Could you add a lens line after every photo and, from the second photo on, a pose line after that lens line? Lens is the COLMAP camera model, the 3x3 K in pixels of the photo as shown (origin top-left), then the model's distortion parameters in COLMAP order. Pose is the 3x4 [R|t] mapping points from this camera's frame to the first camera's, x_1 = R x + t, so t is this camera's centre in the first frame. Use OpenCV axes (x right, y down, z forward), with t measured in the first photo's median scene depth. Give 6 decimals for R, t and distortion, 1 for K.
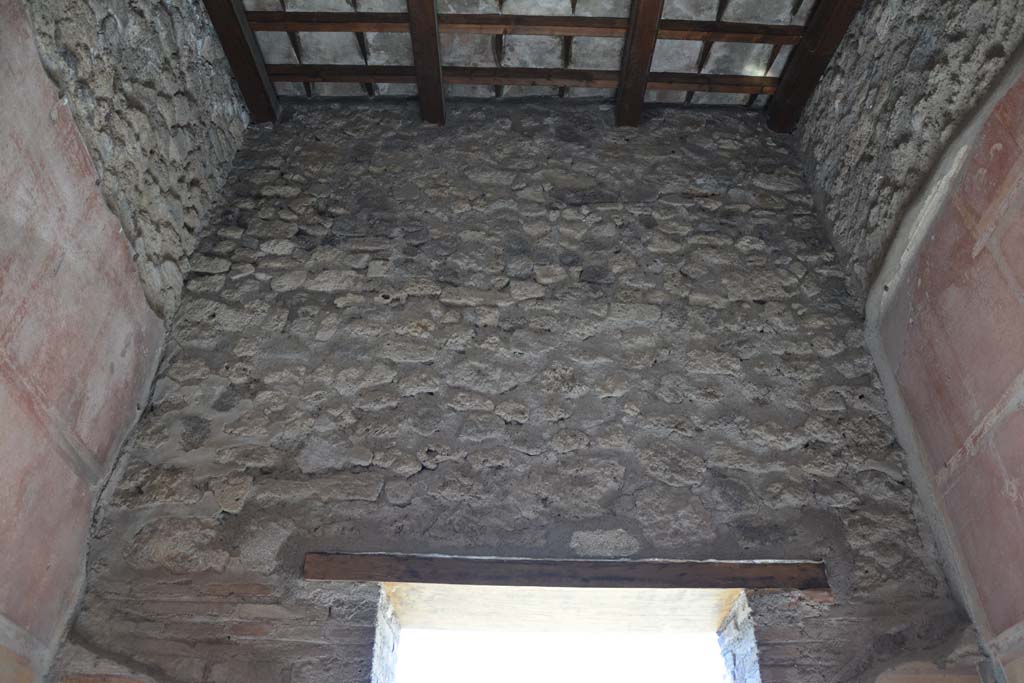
lens RADIAL K [[795.7, 0, 512.0], [0, 795.7, 341.5], [0, 0, 1]] dist [-0.153836, 0.107225]
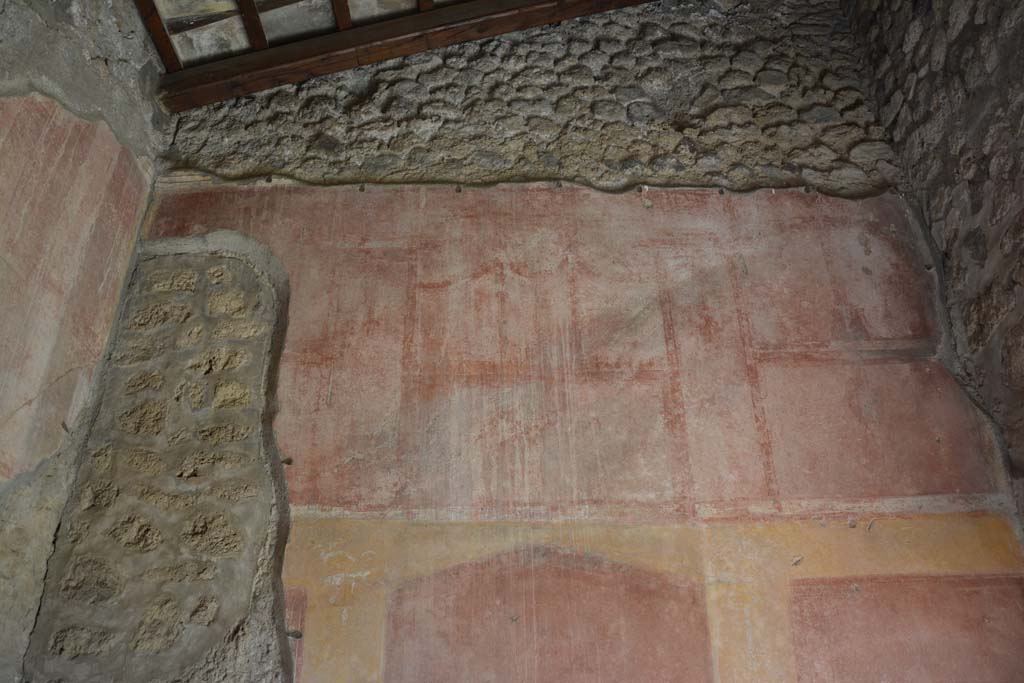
lens RADIAL K [[795.7, 0, 512.0], [0, 795.7, 341.5], [0, 0, 1]] dist [-0.153836, 0.107225]
pose [[-0.022068, -0.509158, -0.860390, 0.354185], [0.651239, 0.645647, -0.398782, 0.192610], [0.758551, -0.569120, 0.317336, 0.194208]]
